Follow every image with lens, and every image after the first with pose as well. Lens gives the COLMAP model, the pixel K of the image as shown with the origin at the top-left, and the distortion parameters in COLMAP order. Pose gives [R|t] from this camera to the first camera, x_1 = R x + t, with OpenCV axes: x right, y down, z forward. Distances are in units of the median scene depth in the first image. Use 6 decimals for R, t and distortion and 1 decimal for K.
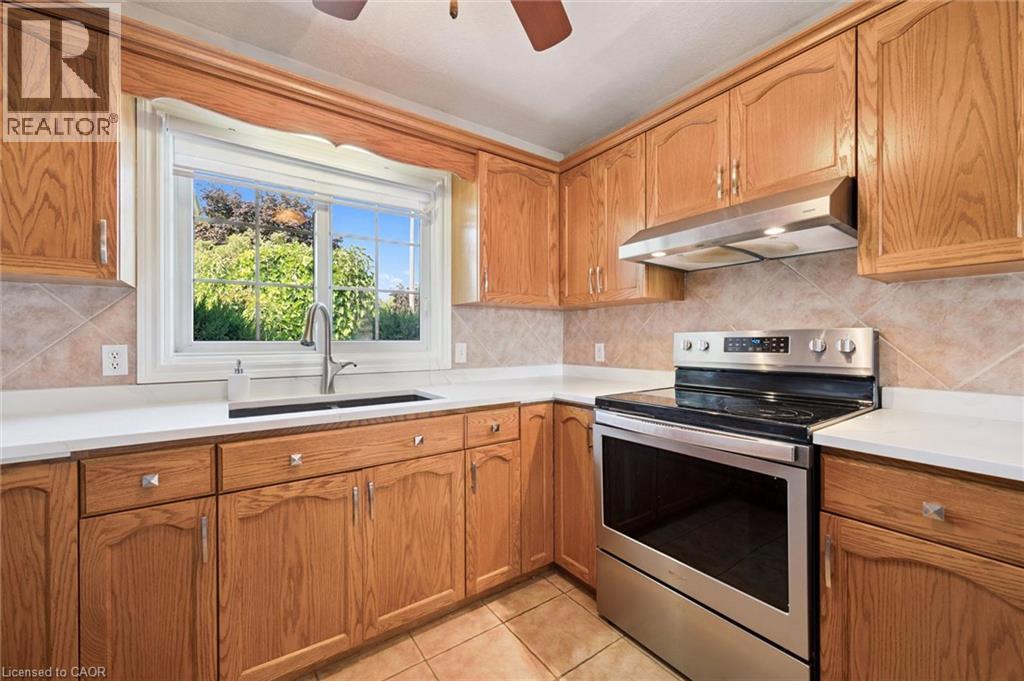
lens RADIAL K [[413.7, 0, 505.3], [0, 413.7, 337.8], [0, 0, 1]] dist [0.000048, 0.000057]
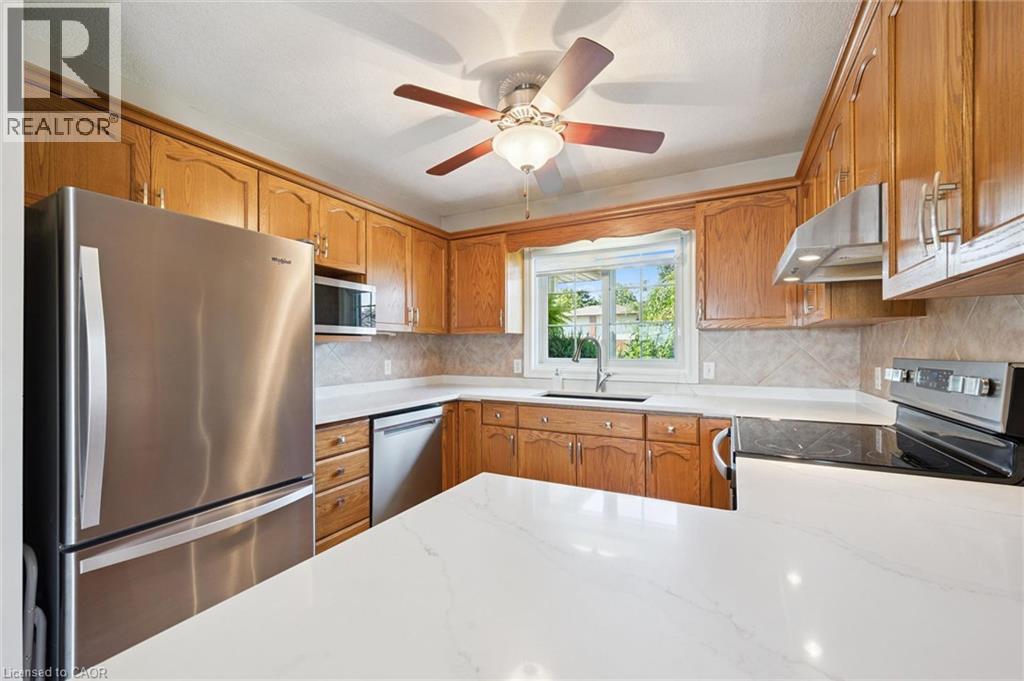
lens RADIAL K [[408.1, 0, 515.5], [0, 408.1, 347.4], [0, 0, 1]] dist [0.000051, 0.000012]
pose [[0.444913, -0.001356, -0.895573, 0.942956], [0.005388, 0.999985, 0.001162, -0.046081], [0.895558, -0.005342, 0.444913, -0.000447]]
